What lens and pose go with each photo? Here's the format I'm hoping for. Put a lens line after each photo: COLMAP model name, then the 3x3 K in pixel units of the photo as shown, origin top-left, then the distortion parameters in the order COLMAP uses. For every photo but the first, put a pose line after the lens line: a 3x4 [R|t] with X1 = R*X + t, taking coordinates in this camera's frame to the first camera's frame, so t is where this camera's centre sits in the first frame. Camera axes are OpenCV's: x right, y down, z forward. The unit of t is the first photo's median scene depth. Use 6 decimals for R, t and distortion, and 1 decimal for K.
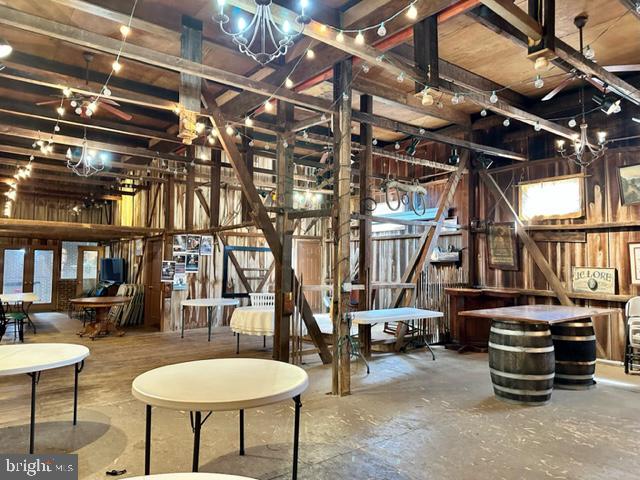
lens RADIAL K [[446.1, 0, 320.0], [0, 446.1, 240.0], [0, 0, 1]] dist [0.128777, -0.162122]
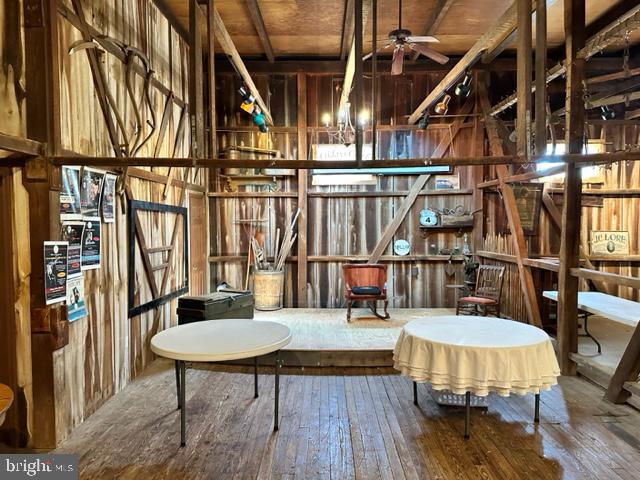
lens RADIAL K [[446.1, 0, 320.0], [0, 446.1, 240.0], [0, 0, 1]] dist [0.128777, -0.162122]
pose [[0.622265, -0.044902, 0.781518, -0.589721], [-0.030985, 0.996158, 0.081905, 0.013693], [-0.782193, -0.075182, 0.618484, 0.781866]]
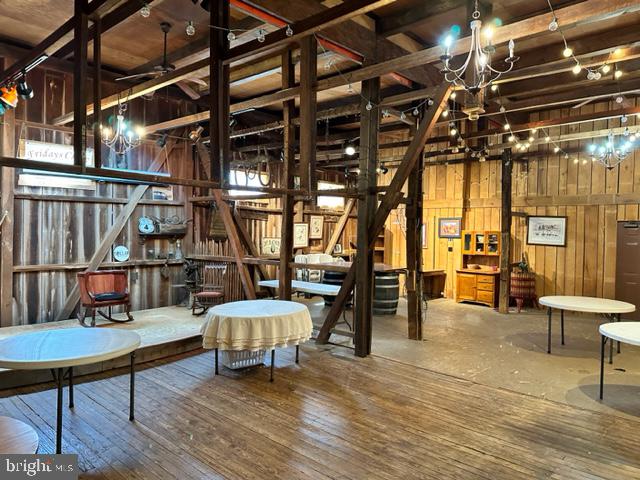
lens RADIAL K [[446.1, 0, 320.0], [0, 446.1, 240.0], [0, 0, 1]] dist [0.128777, -0.162122]
pose [[-0.156347, -0.033427, 0.987136, -0.787039], [-0.066770, 0.997499, 0.023203, 0.020831], [-0.985443, -0.062283, -0.158188, 0.970073]]
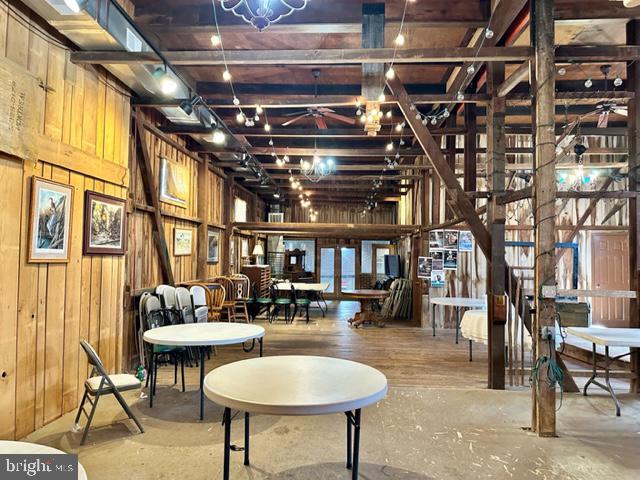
lens RADIAL K [[447.5, 0, 320.4], [0, 447.5, 248.1], [0, 0, 1]] dist [0.095511, -0.112687]
pose [[0.762707, -0.012384, -0.646625, 0.158986], [0.027336, 0.999540, 0.013100, 0.008424], [0.646166, -0.027668, 0.762695, 0.118914]]
